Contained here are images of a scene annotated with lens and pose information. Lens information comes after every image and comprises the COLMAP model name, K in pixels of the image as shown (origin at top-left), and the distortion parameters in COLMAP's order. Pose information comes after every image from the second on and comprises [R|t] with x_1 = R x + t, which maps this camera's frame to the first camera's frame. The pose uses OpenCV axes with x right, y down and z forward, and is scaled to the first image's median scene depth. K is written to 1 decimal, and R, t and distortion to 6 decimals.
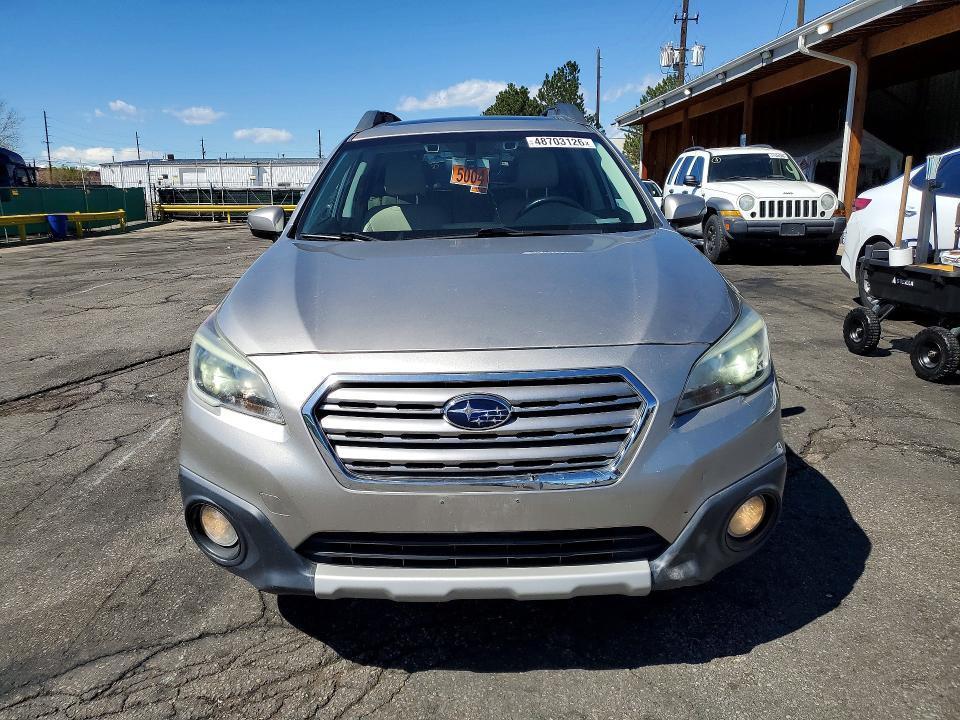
lens RADIAL K [[733.4, 0, 437.6], [0, 733.4, 358.2], [0, 0, 1]] dist [0.012594, 0.012143]
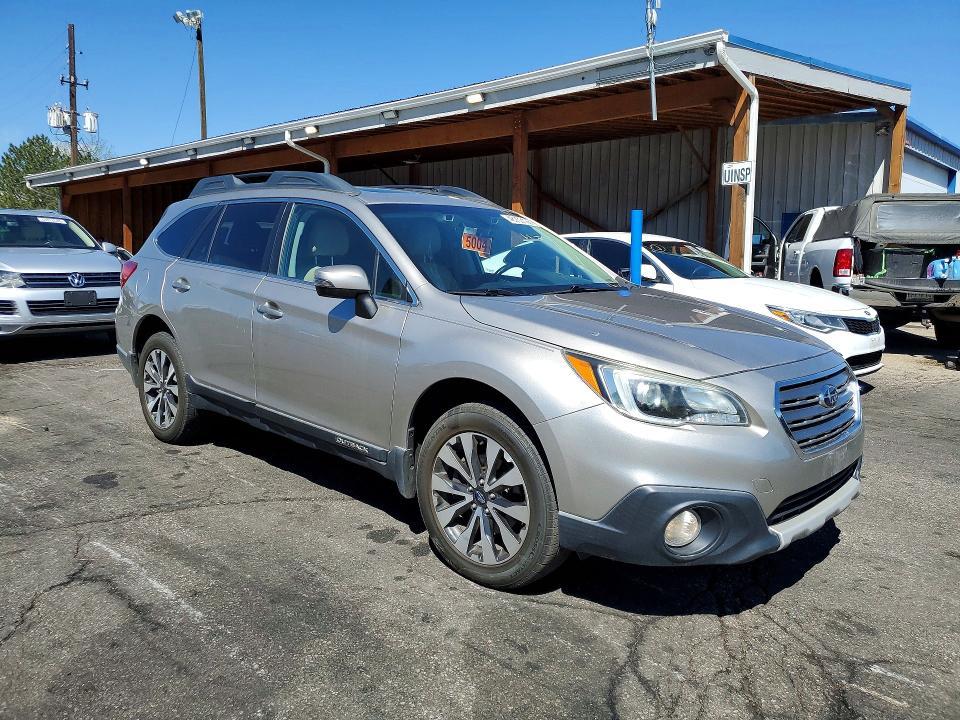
lens RADIAL K [[733.4, 0, 470.8], [0, 733.4, 359.9], [0, 0, 1]] dist [0.012594, 0.012143]
pose [[0.681037, -0.070357, 0.728861, -0.172495], [0.135786, 0.990244, -0.031288, -0.006674], [-0.719549, 0.120277, 0.683946, 0.050523]]
